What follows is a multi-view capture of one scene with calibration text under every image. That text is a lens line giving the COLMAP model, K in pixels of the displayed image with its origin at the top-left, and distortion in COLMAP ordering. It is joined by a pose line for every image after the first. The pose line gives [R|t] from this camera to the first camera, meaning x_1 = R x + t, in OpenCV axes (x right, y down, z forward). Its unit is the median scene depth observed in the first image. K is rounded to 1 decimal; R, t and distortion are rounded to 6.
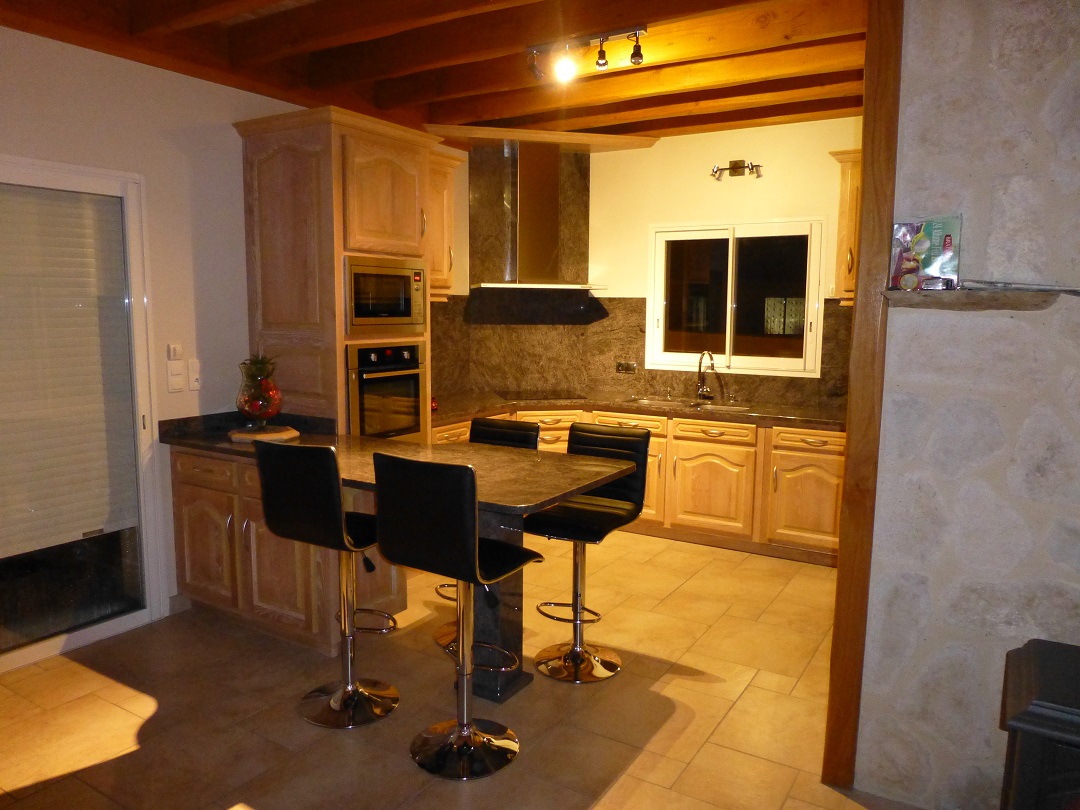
lens RADIAL K [[783.3, 0, 540.0], [0, 783.3, 405.0], [0, 0, 1]] dist [-0.031222, 0.000756]
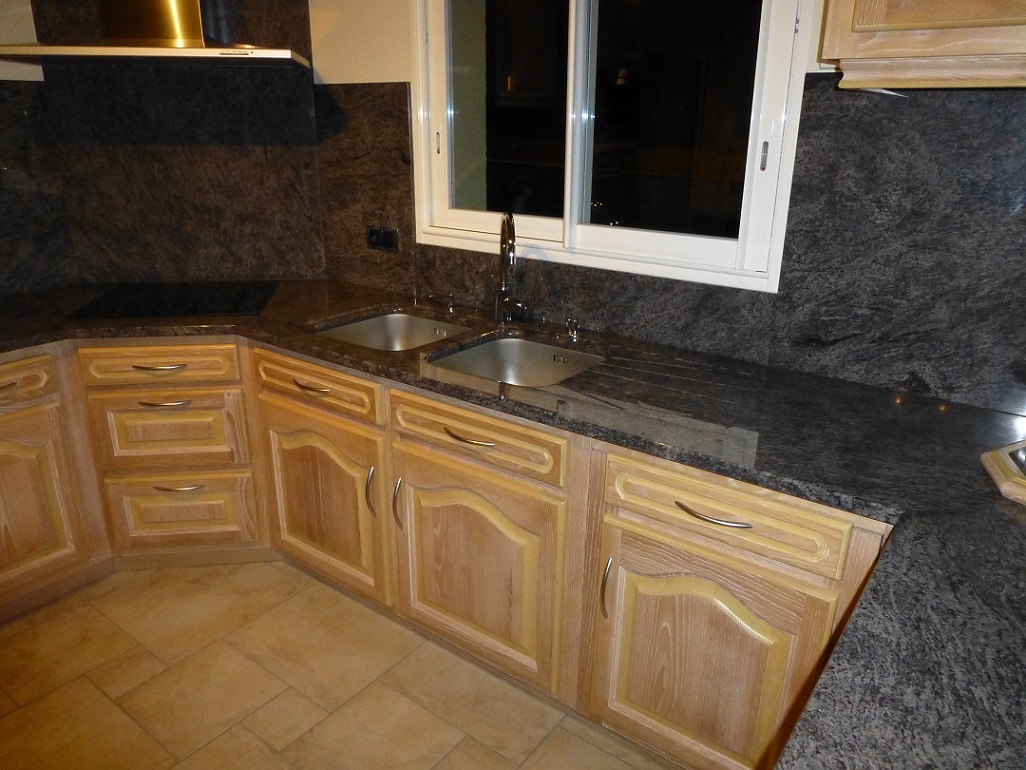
lens RADIAL K [[744.1, 0, 513.0], [0, 744.1, 385.0], [0, 0, 1]] dist [-0.031222, 0.000756]
pose [[0.996641, 0.031047, -0.075778, 0.230853], [-0.014089, 0.976557, 0.214798, -0.060232], [0.080670, -0.213009, 0.973714, 0.557941]]
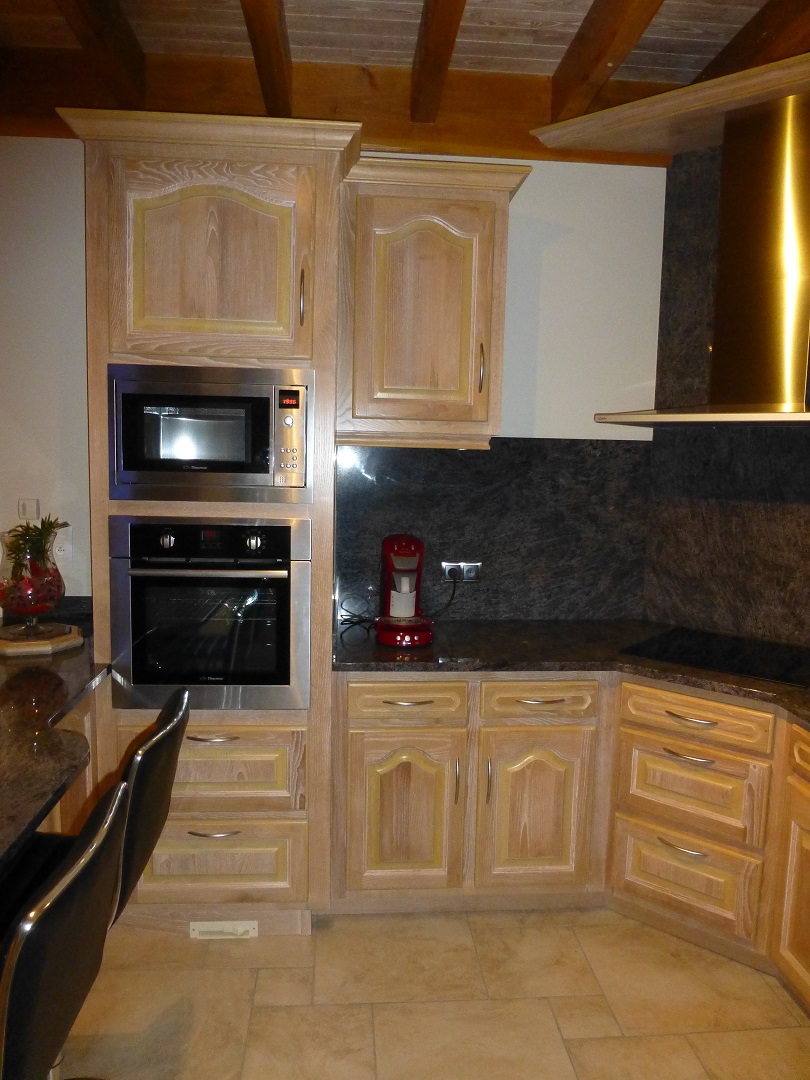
lens RADIAL K [[783.3, 0, 405.0], [0, 783.3, 540.0], [0, 0, 1]] dist [-0.031222, 0.000756]
pose [[0.592854, 0.091760, -0.800065, 0.241823], [-0.118077, 0.992655, 0.026352, -0.067814], [0.796606, 0.078847, 0.599335, 0.556244]]
